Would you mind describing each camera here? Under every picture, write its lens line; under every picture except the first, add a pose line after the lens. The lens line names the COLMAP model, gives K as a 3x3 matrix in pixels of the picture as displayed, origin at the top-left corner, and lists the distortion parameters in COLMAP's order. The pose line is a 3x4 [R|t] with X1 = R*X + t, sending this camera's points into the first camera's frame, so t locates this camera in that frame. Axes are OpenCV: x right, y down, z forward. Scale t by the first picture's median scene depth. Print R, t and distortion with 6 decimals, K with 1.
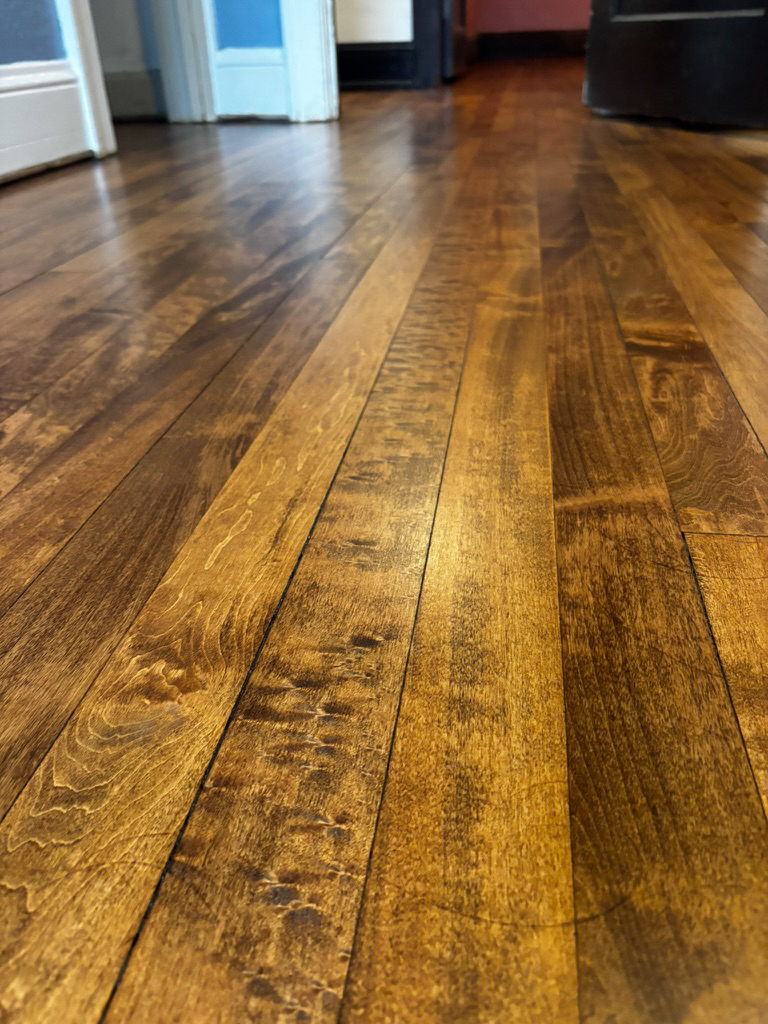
lens RADIAL K [[784.8, 0, 379.2], [0, 784.8, 508.8], [0, 0, 1]] dist [0.015167, 0.002581]
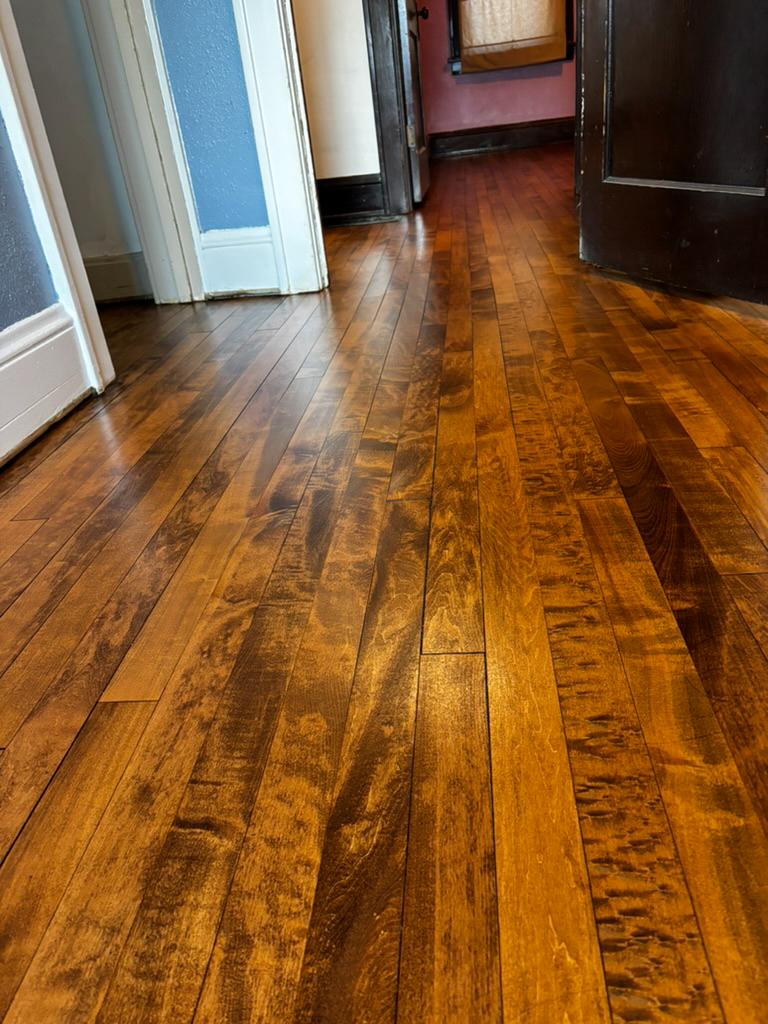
lens RADIAL K [[784.8, 0, 386.0], [0, 784.8, 515.1], [0, 0, 1]] dist [0.015167, 0.002581]
pose [[0.994721, -0.096864, 0.033871, -0.063880], [0.099073, 0.992534, -0.071142, -0.206705], [-0.026727, 0.074122, 0.996891, 0.070538]]
